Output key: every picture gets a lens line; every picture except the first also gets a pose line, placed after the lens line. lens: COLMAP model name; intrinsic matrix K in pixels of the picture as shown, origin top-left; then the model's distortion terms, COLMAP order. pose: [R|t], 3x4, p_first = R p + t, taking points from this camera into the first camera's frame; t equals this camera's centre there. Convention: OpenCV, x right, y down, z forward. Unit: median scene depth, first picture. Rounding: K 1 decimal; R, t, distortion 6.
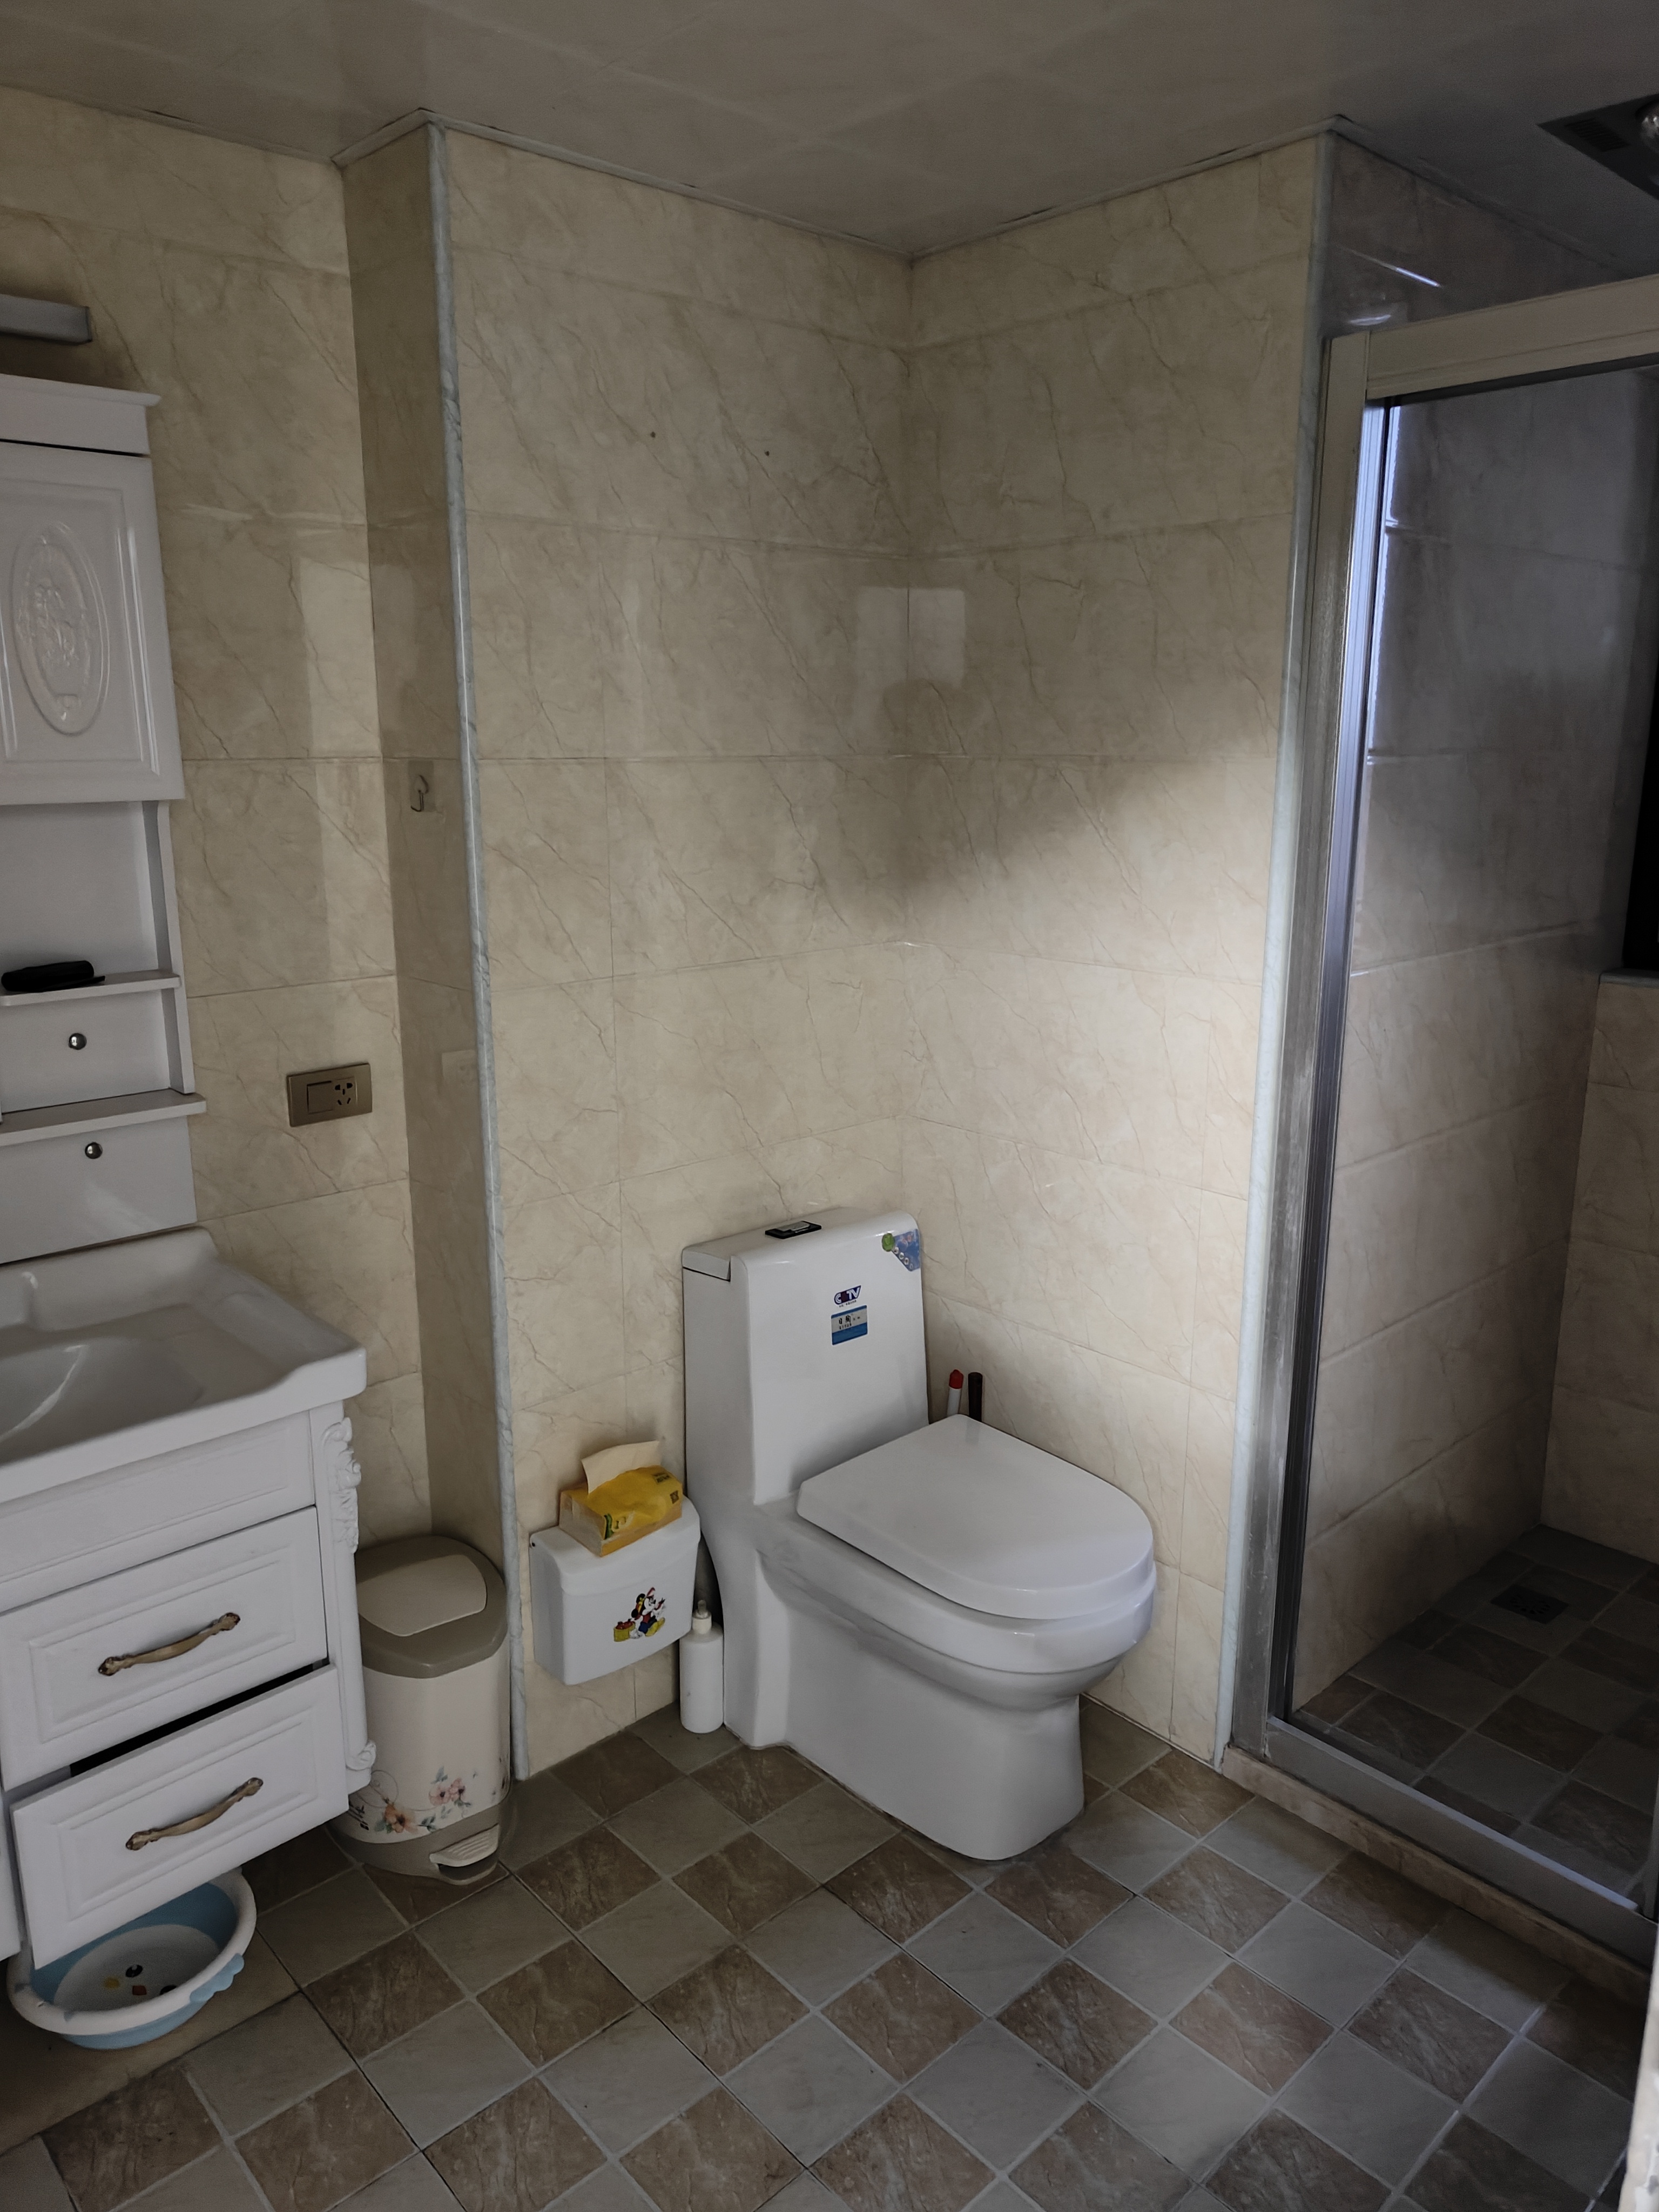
lens RADIAL K [[1557.2, 0, 829.5], [0, 1557.2, 1106.0], [0, 0, 1]] dist [-0.007552, -0.001281]
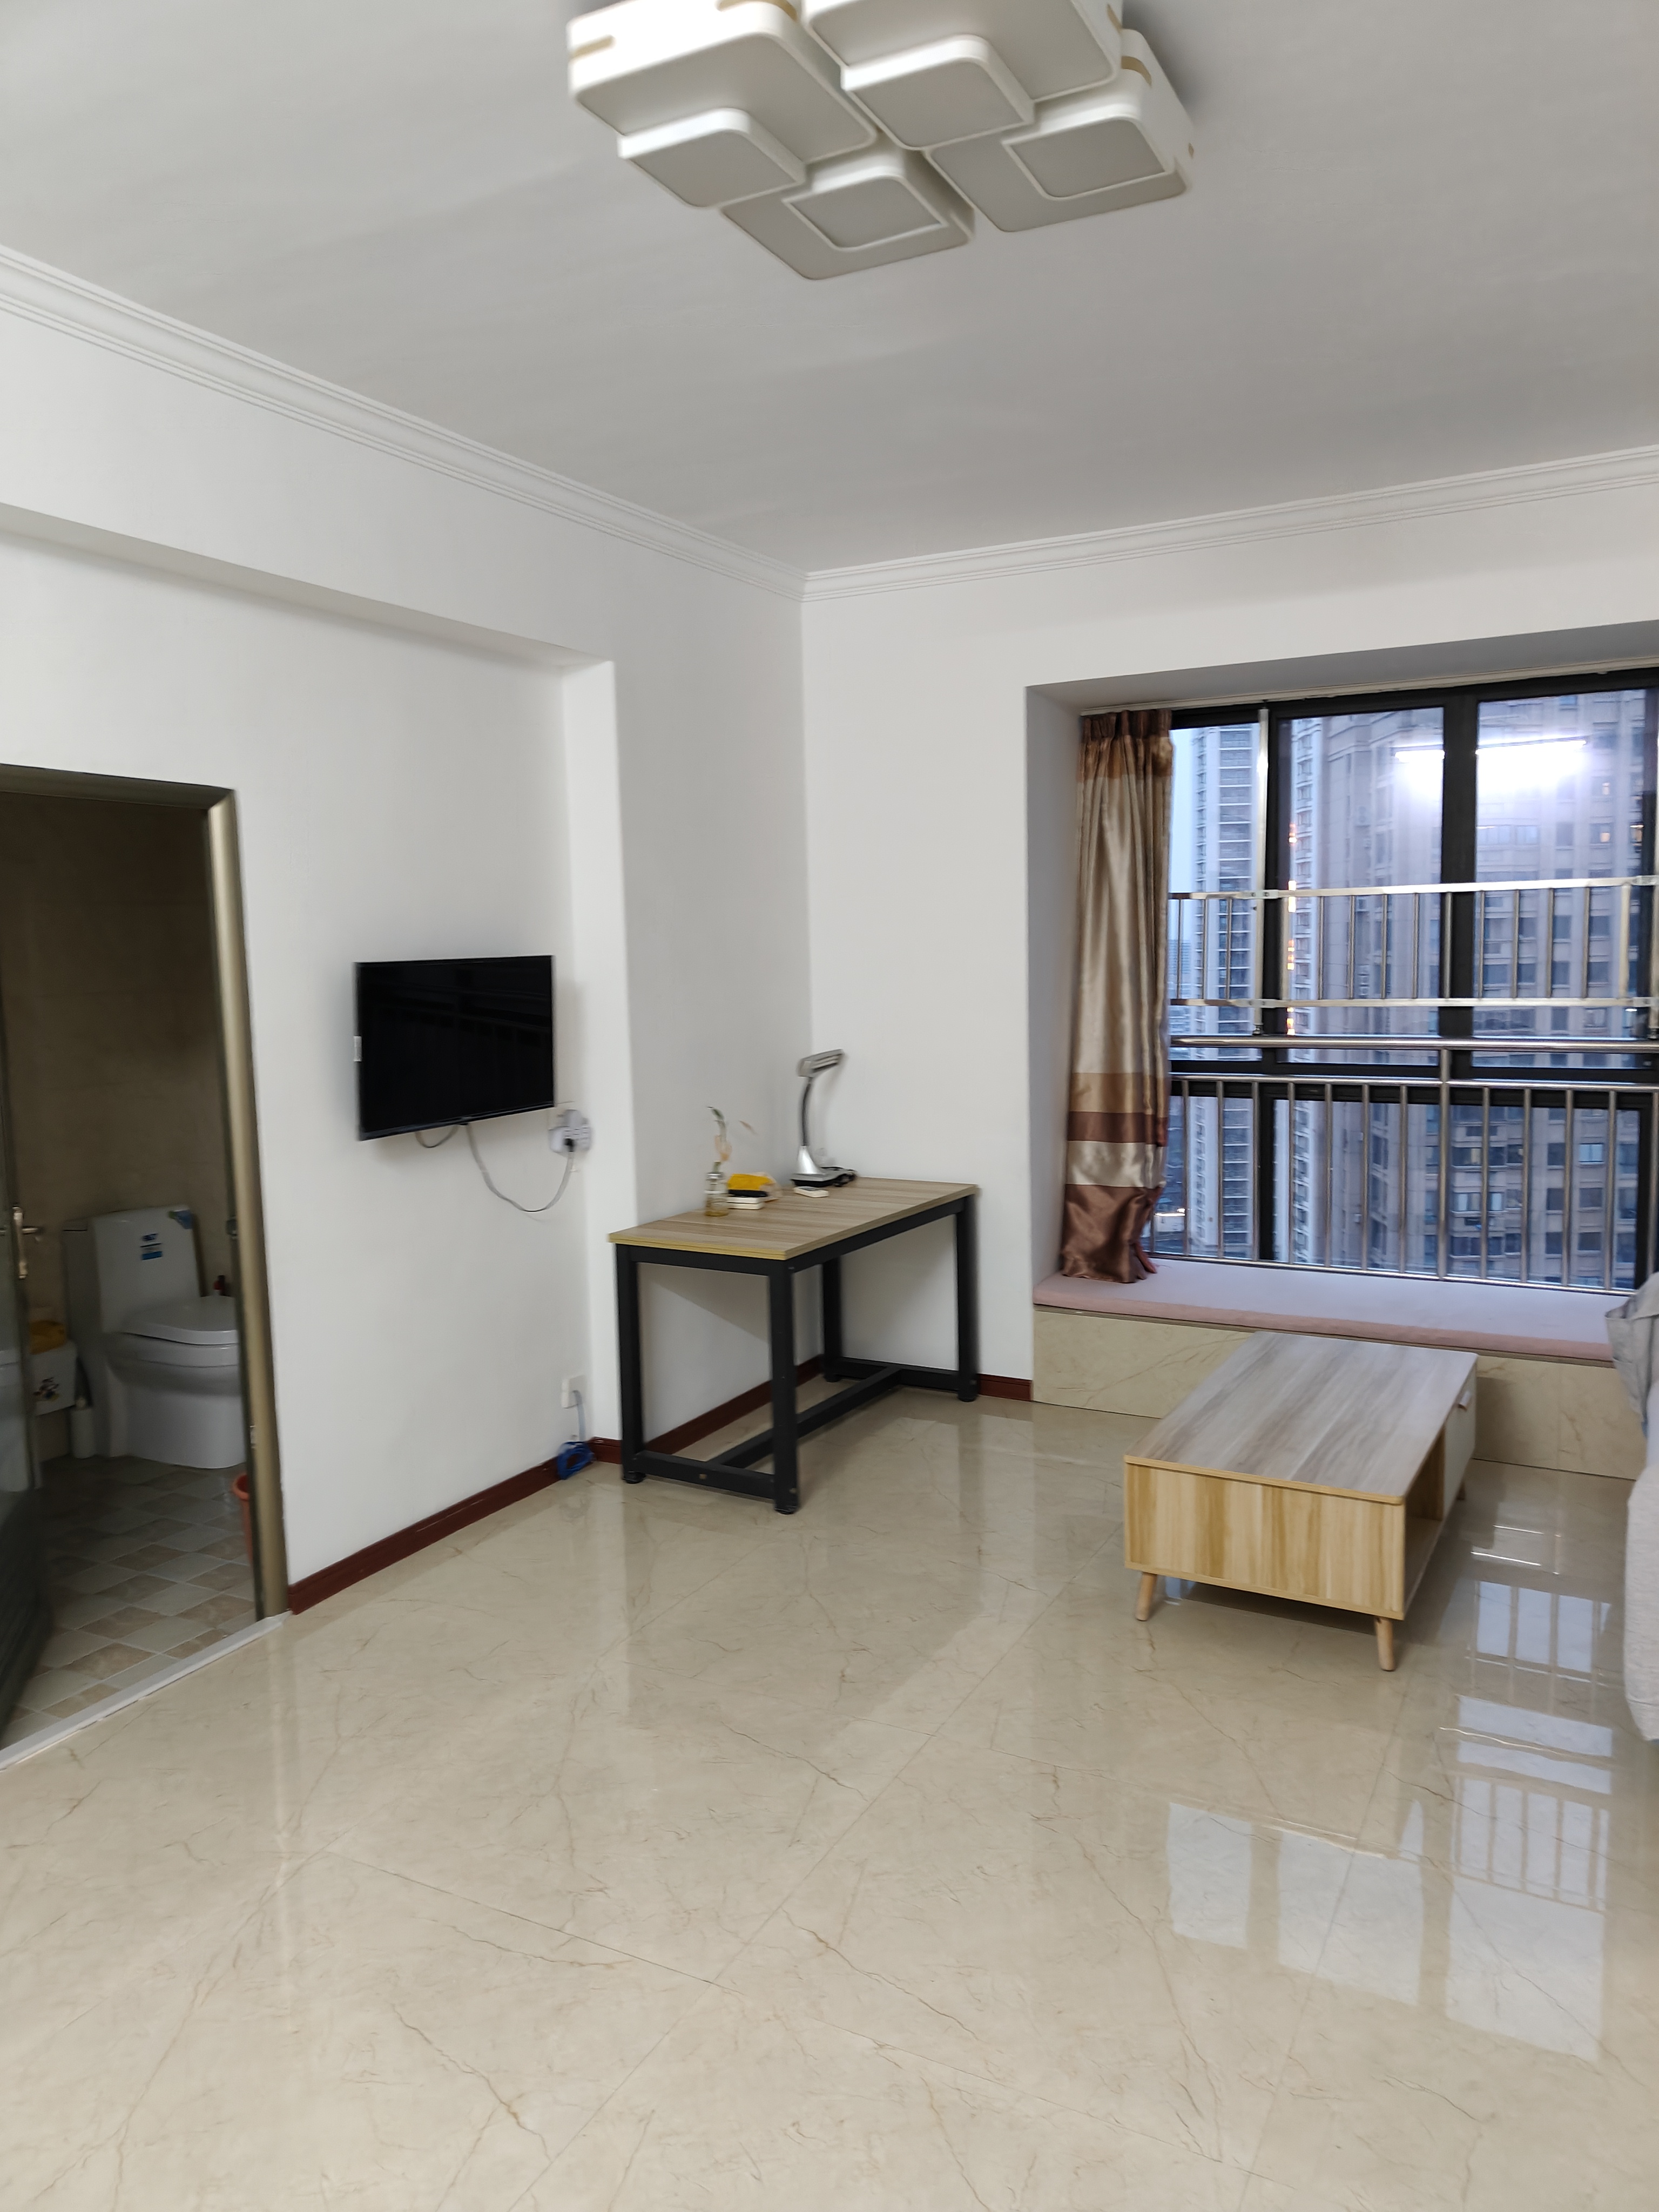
lens RADIAL K [[1557.2, 0, 829.5], [0, 1557.2, 1106.0], [0, 0, 1]] dist [-0.007552, -0.001281]
pose [[0.943869, -0.056234, 0.325498, 0.205912], [0.099277, 0.988138, -0.117167, 0.283988], [-0.315048, 0.142905, 0.938255, -1.298065]]
